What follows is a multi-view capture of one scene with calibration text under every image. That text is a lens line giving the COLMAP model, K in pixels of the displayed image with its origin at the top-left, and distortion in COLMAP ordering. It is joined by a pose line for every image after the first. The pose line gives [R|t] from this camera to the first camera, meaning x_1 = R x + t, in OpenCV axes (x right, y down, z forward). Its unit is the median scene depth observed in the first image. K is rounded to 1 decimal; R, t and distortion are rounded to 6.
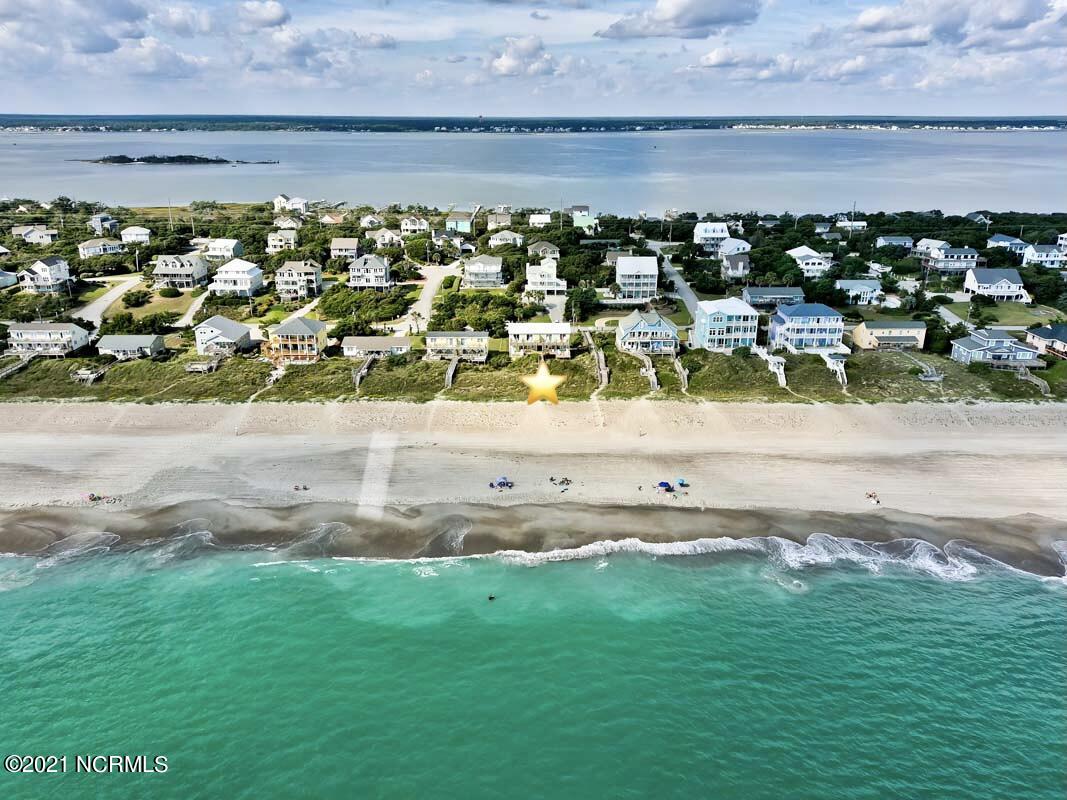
lens RADIAL K [[810.0, 0, 533.5], [0, 810.0, 400.0], [0, 0, 1]] dist [0.000963, 0.000216]
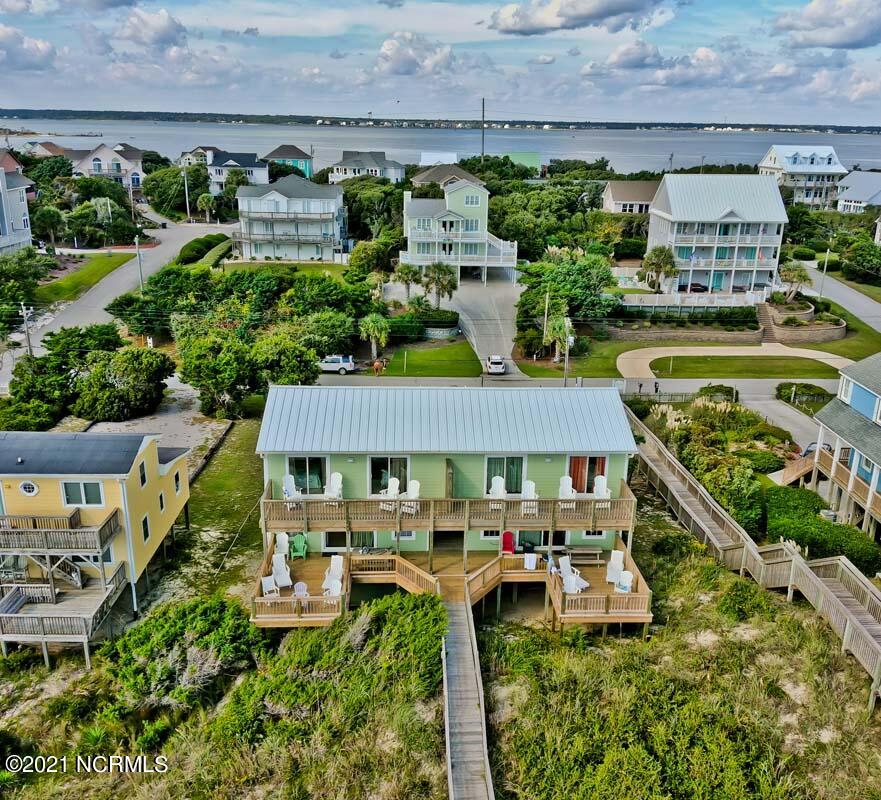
lens RADIAL K [[734.9, 0, 440.5], [0, 734.9, 400.0], [0, 0, 1]] dist [0.057884, -0.335946]
pose [[0.999782, 0.009906, 0.018370, 0.001374], [-0.009611, 0.999824, -0.016086, -0.041749], [-0.018526, 0.015906, 0.999702, 0.392358]]
